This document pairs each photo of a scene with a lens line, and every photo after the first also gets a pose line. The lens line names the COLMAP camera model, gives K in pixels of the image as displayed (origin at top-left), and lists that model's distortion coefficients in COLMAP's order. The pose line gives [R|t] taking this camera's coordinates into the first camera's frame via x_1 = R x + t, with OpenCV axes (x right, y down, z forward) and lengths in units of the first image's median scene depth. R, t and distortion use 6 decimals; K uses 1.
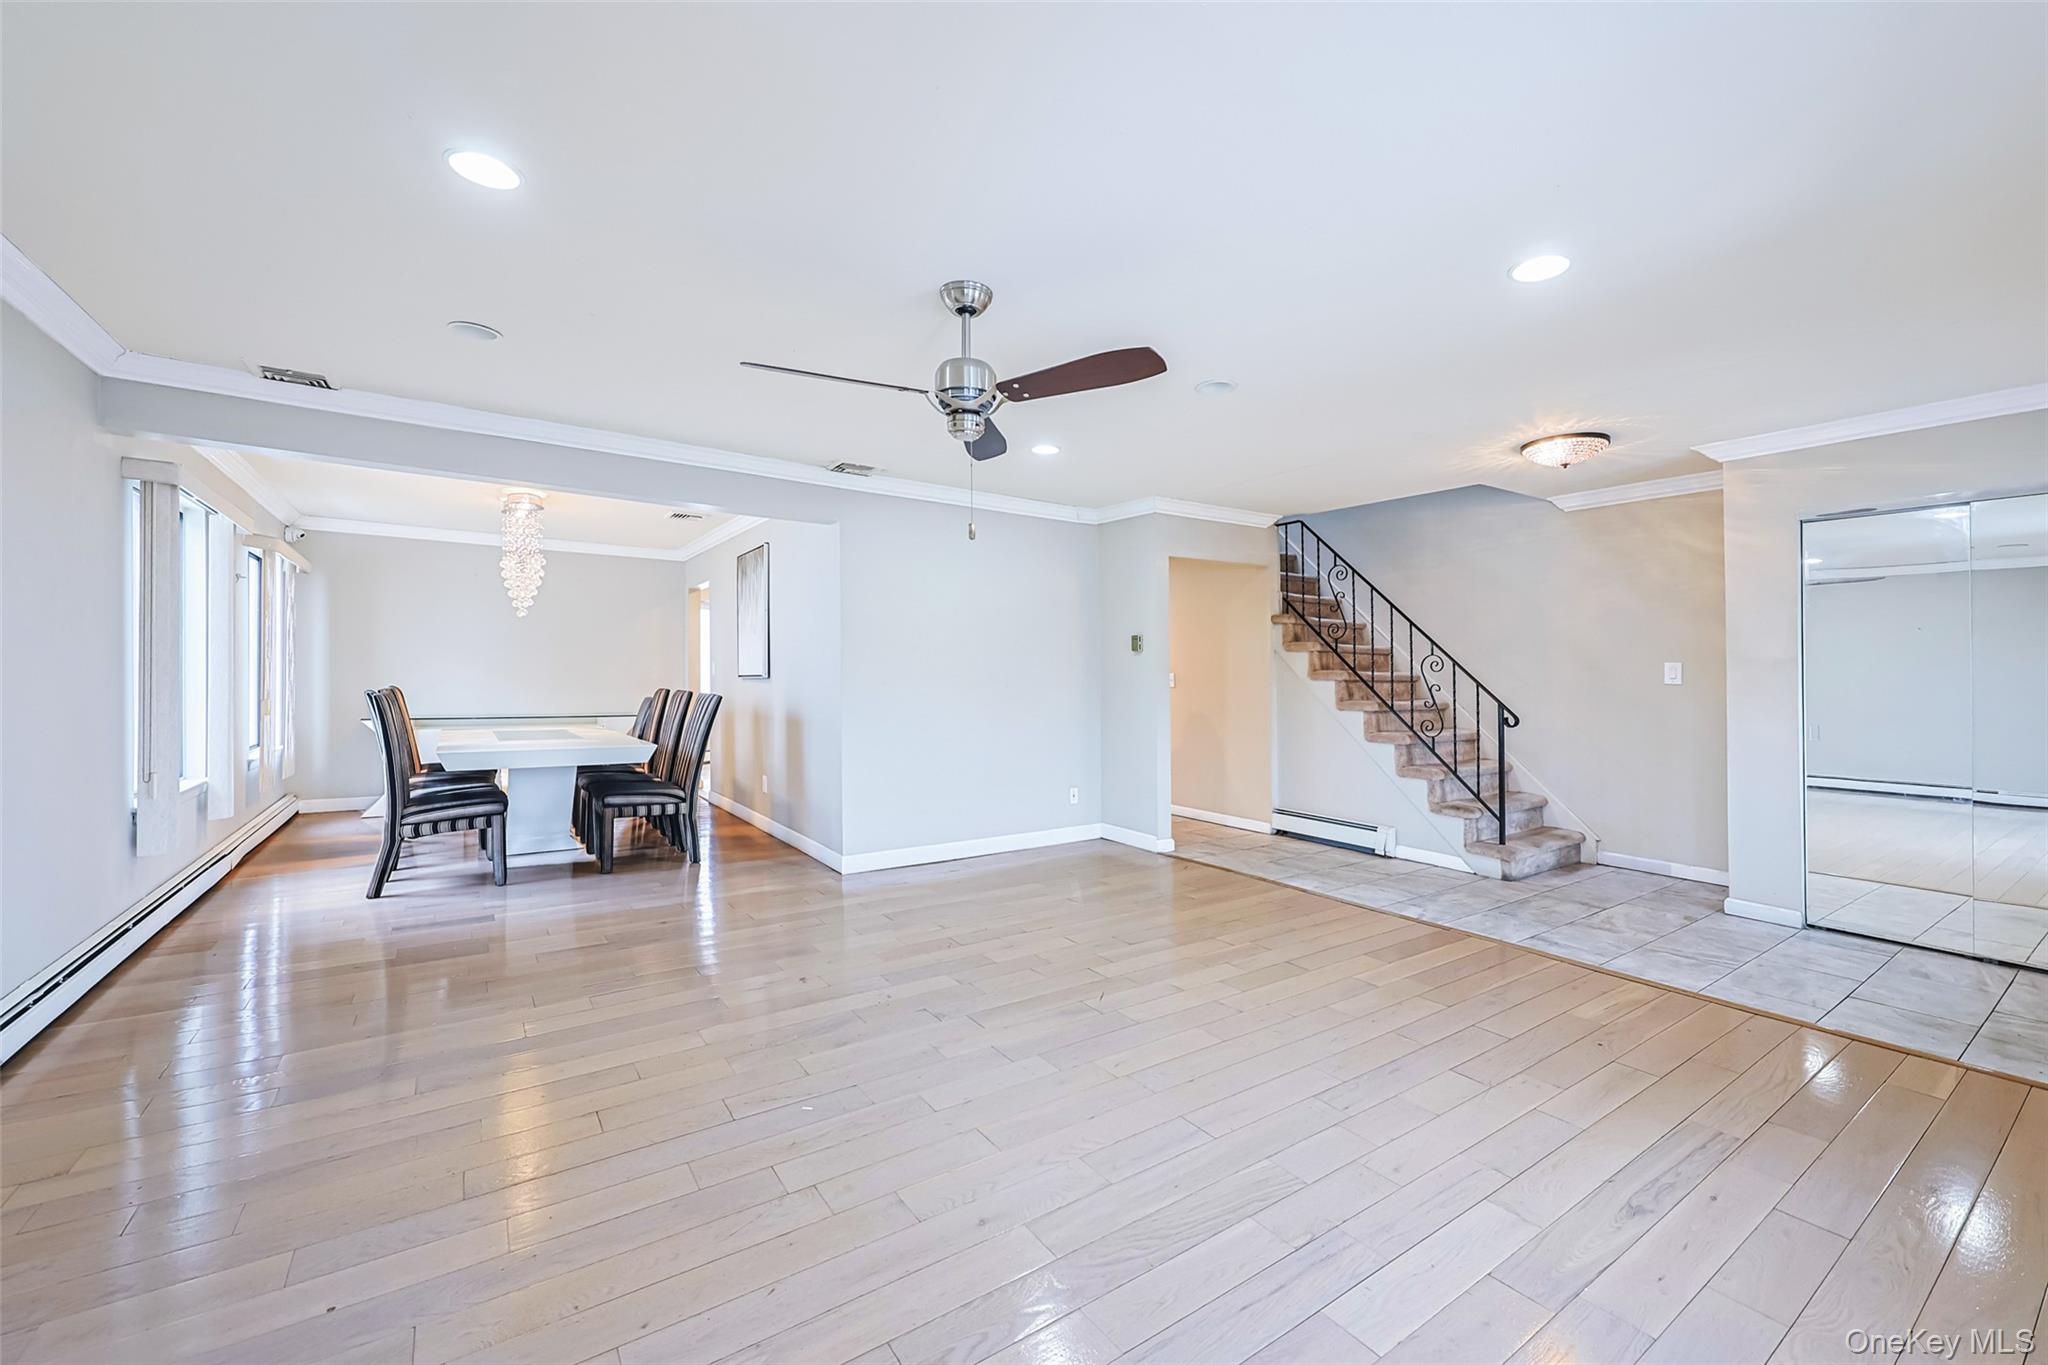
lens RADIAL K [[832.1, 0, 1032.4], [0, 832.1, 668.0], [0, 0, 1]] dist [0.002061, 0.000041]
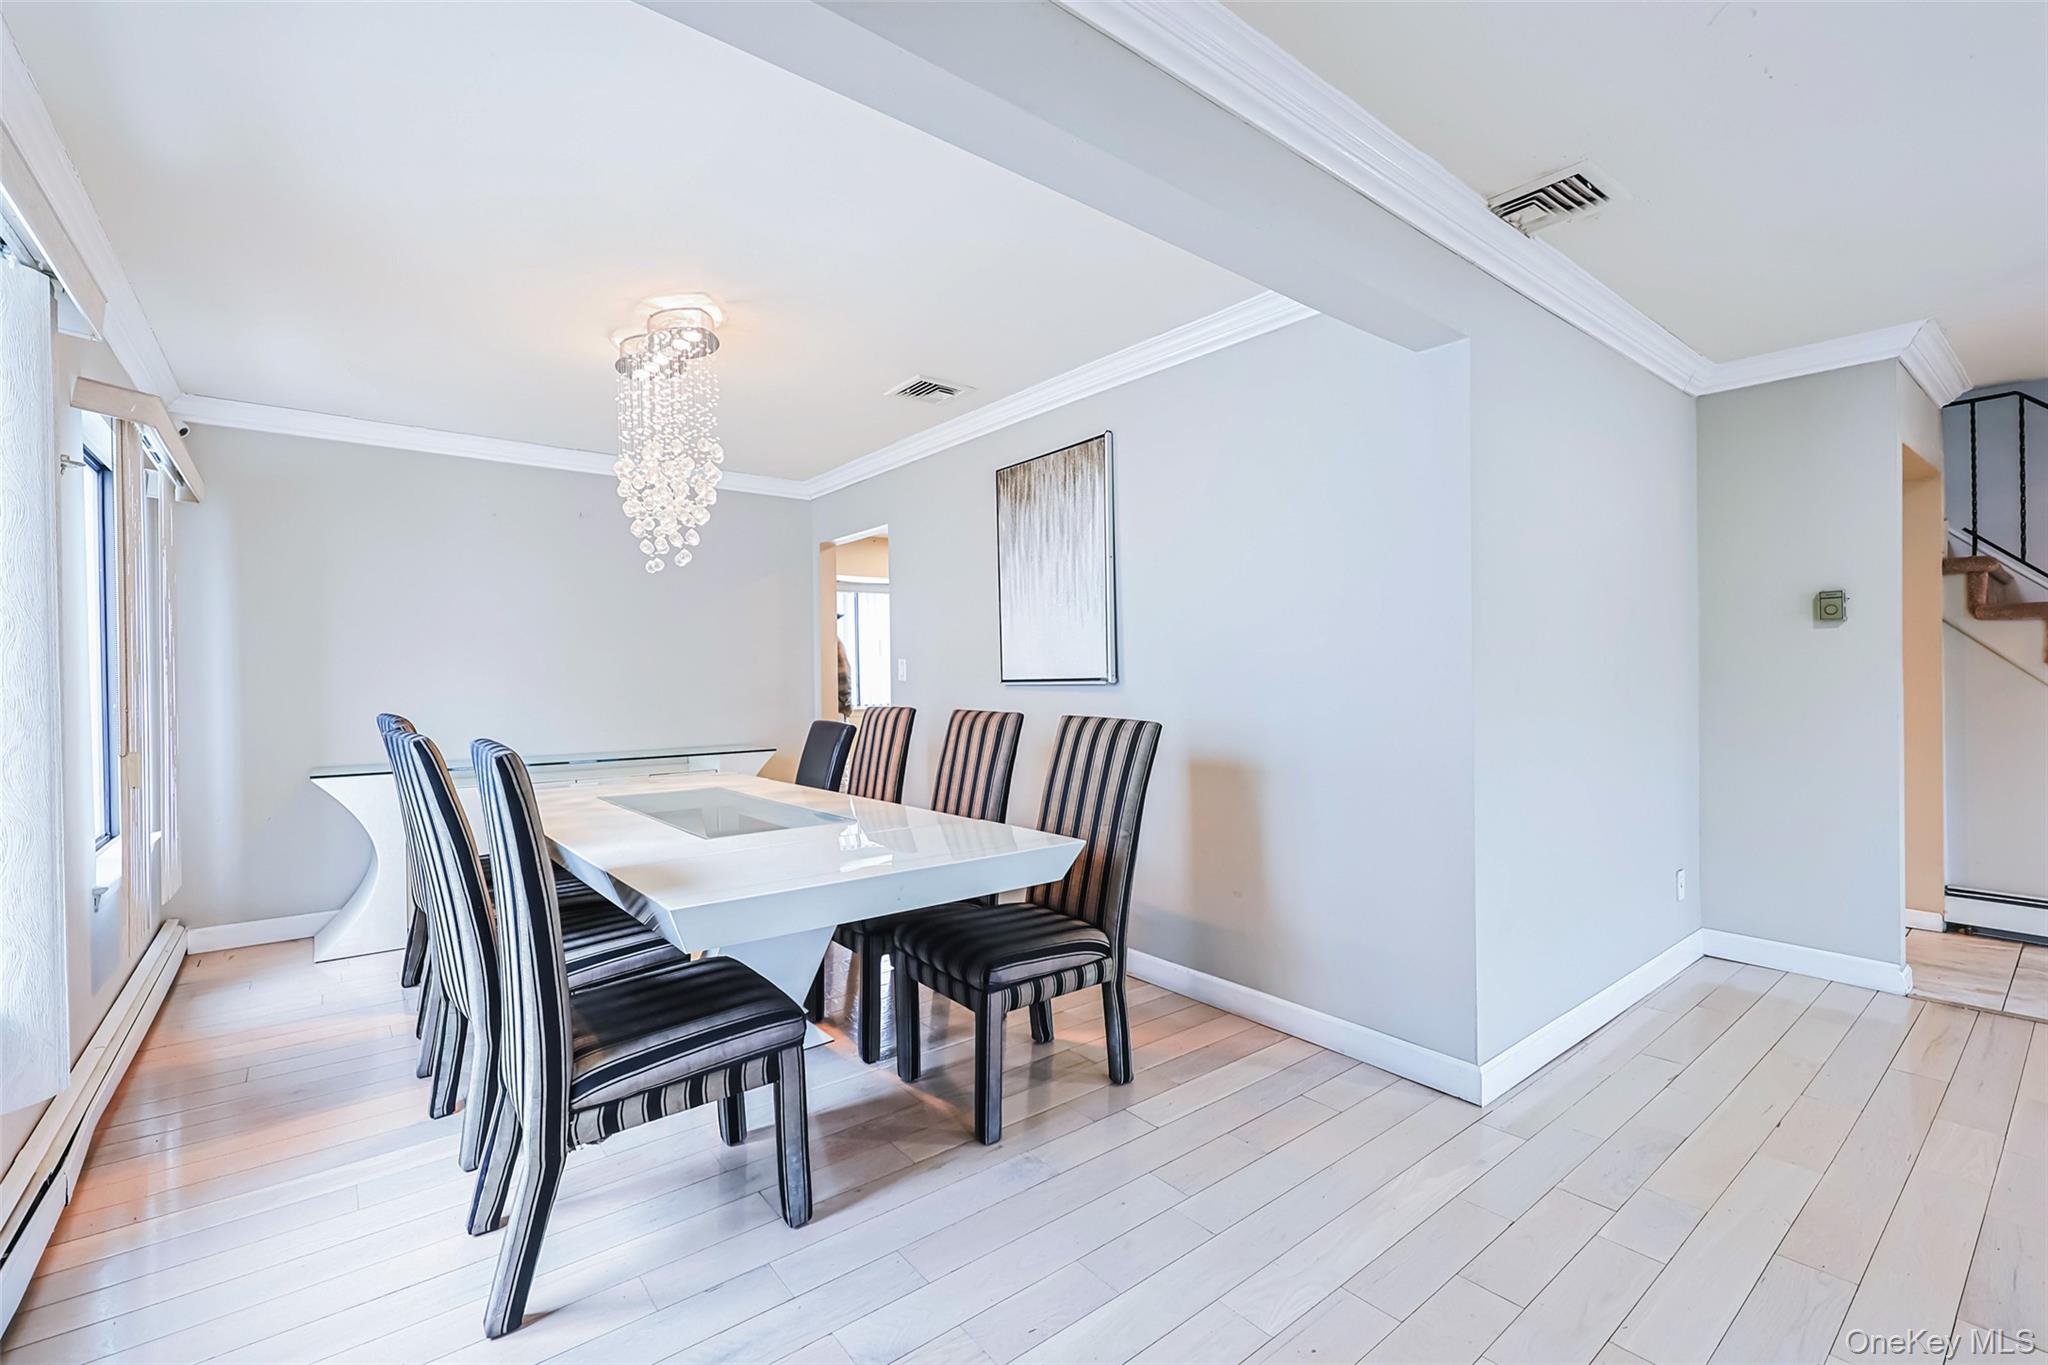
lens RADIAL K [[895.4, 0, 1017.2], [0, 895.4, 666.5], [0, 0, 1]] dist [-0.028459, 0.017815]
pose [[0.997593, -0.017954, 0.066970, -0.522709], [0.018166, 0.999832, -0.002556, 0.002637], [-0.066913, 0.003766, 0.997752, 0.539731]]
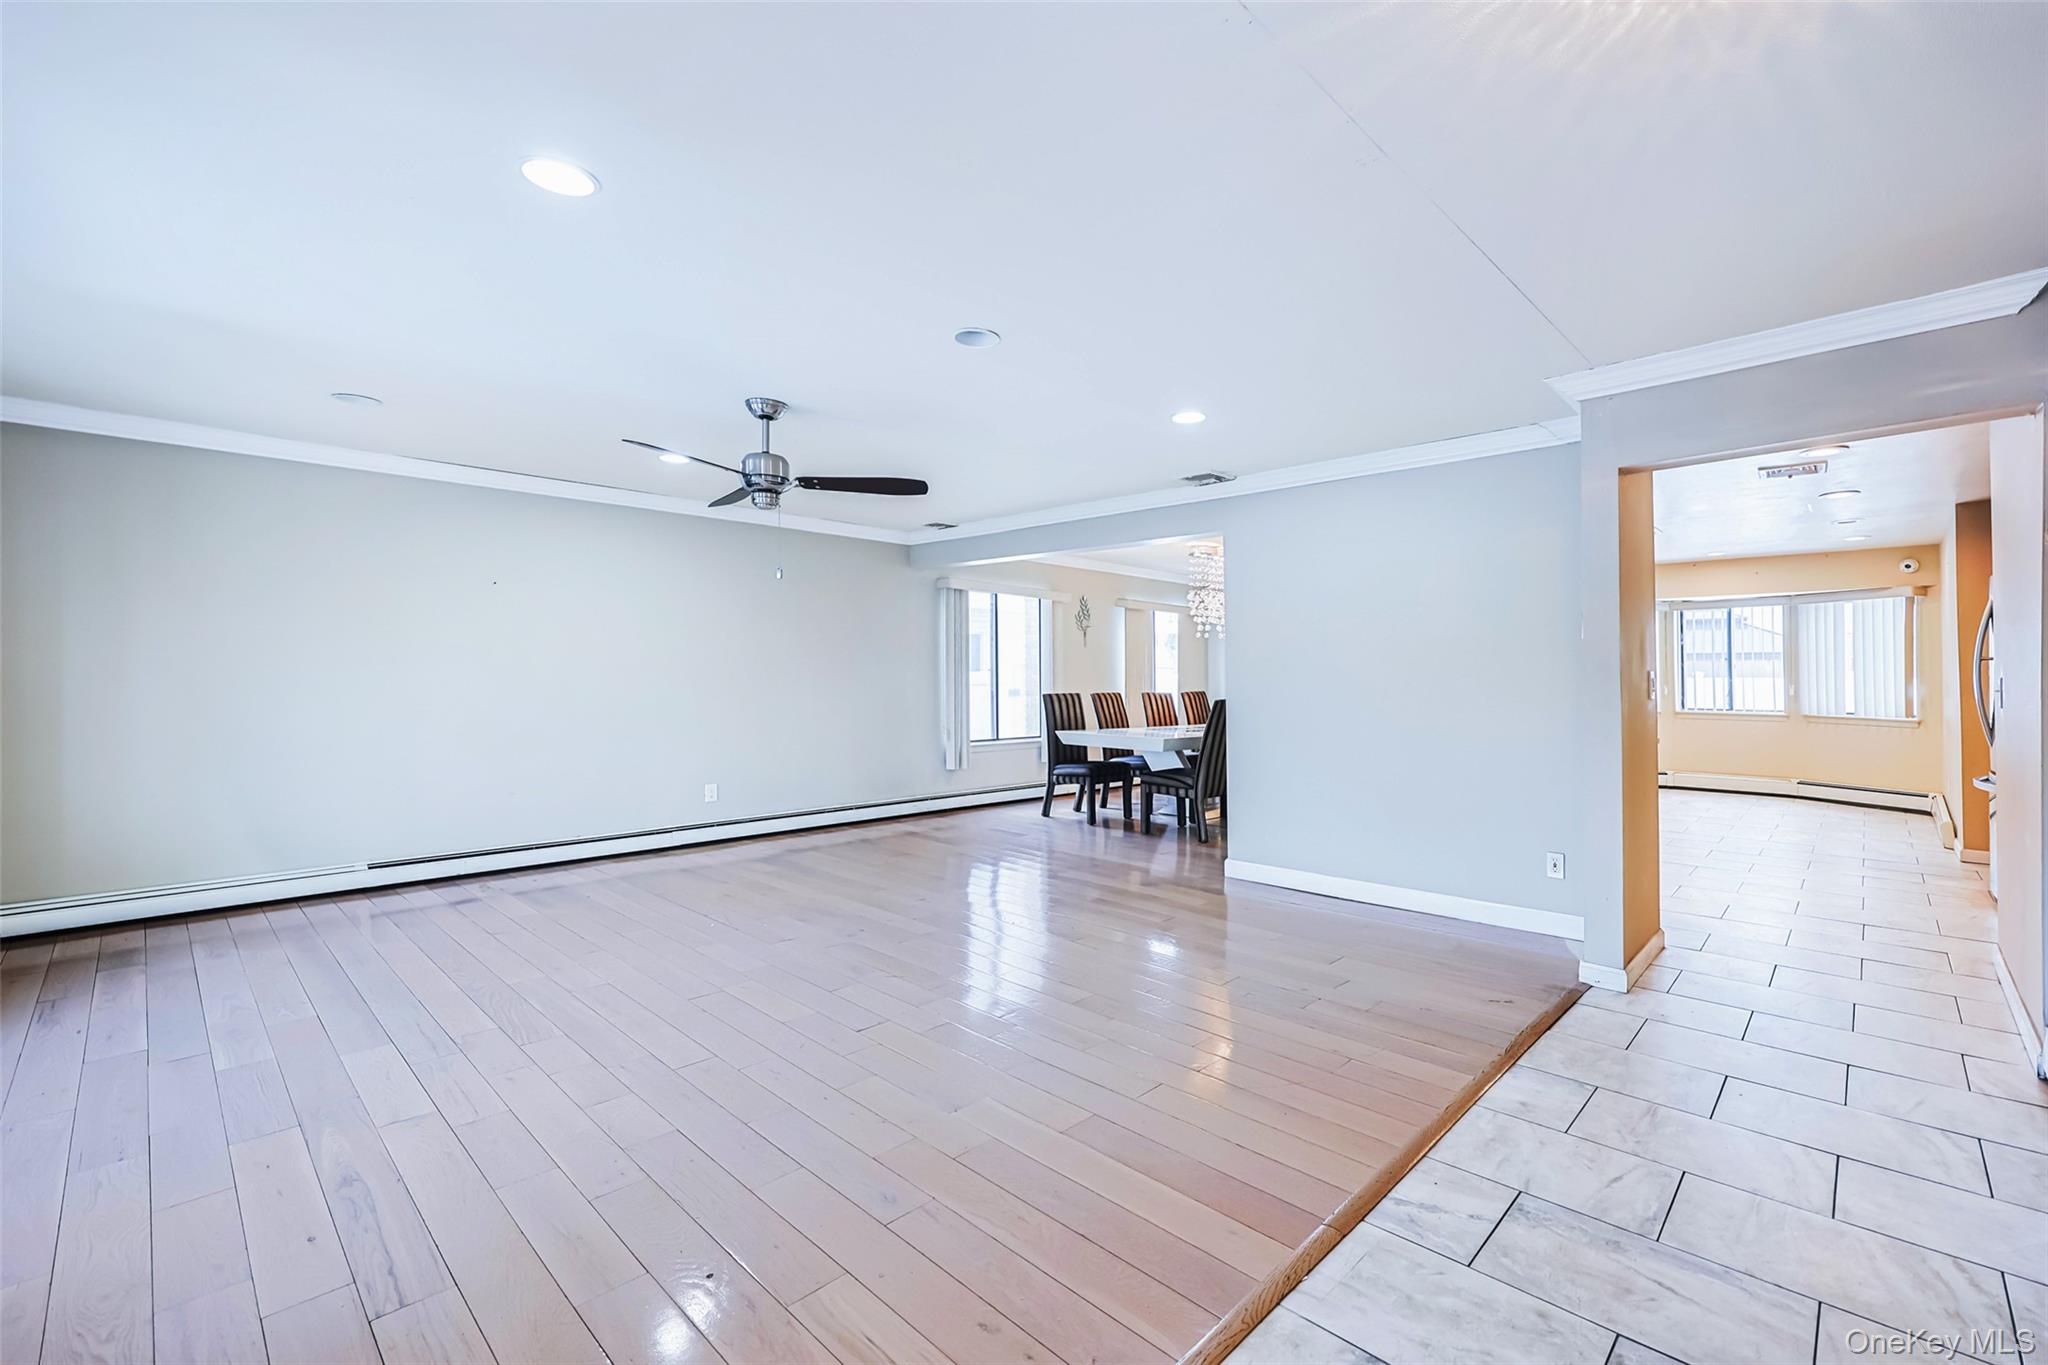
lens RADIAL K [[788.8, 0, 1036.0], [0, 788.8, 679.5], [0, 0, 1]] dist [-0.000279, -0.000217]
pose [[0.243852, -0.008501, -0.969775, 0.639476], [0.003792, 0.999962, -0.007812, 0.015128], [0.969805, -0.001773, 0.243875, 0.540607]]
